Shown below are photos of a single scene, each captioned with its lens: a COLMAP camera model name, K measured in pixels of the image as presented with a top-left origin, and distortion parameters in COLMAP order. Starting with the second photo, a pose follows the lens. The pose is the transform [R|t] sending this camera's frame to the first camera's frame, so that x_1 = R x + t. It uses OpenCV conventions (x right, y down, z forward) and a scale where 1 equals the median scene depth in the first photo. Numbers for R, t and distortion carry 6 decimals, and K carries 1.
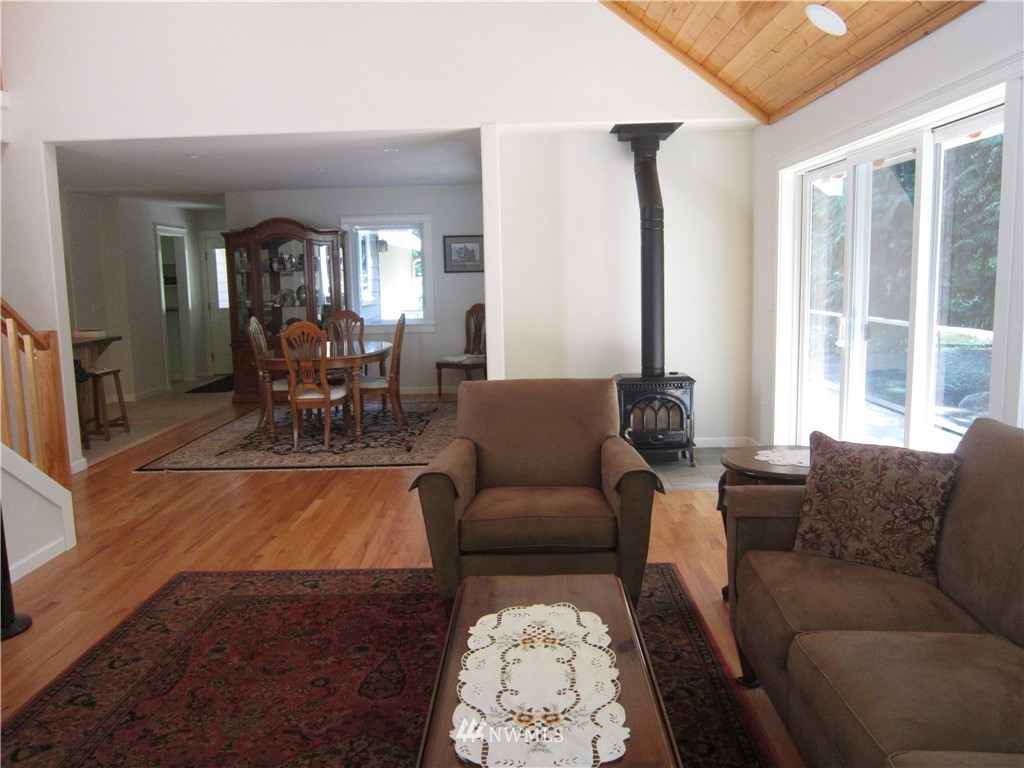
lens RADIAL K [[836.4, 0, 509.8], [0, 836.4, 385.5], [0, 0, 1]] dist [-0.048698, -0.002199]
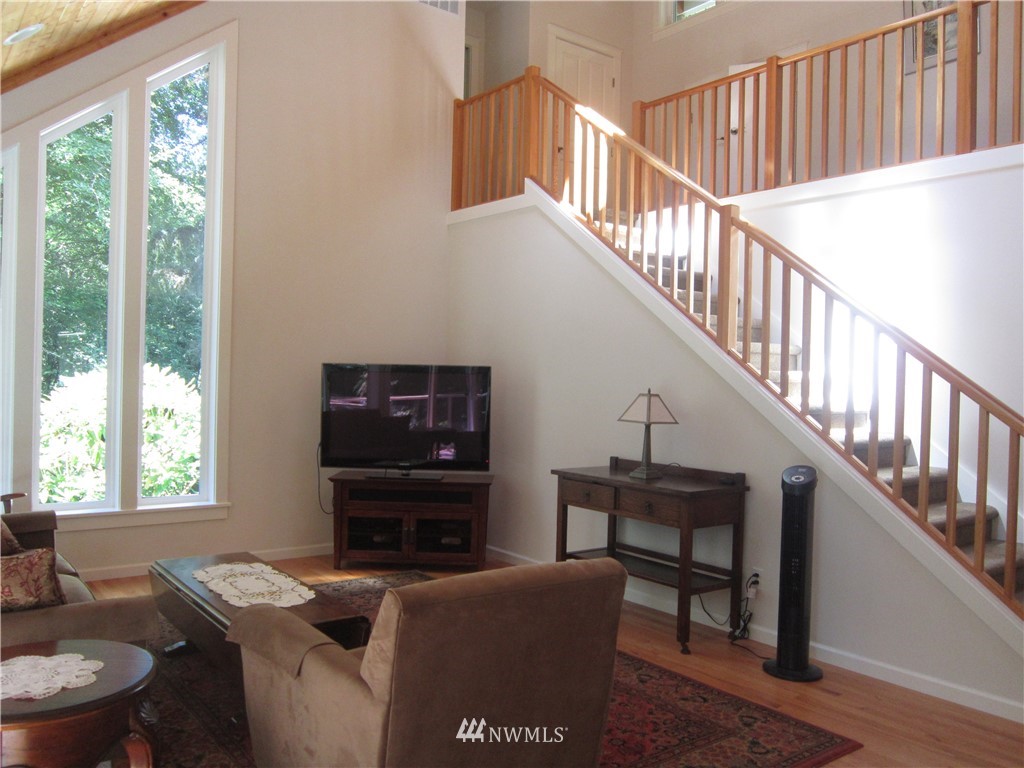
lens RADIAL K [[836.4, 0, 511.9], [0, 836.4, 384.9], [0, 0, 1]] dist [-0.048698, -0.002199]
pose [[-0.790731, 0.004173, -0.612149, 0.408545], [-0.090563, 0.988176, 0.123719, -0.215072], [0.605428, 0.153266, -0.781004, 1.577015]]
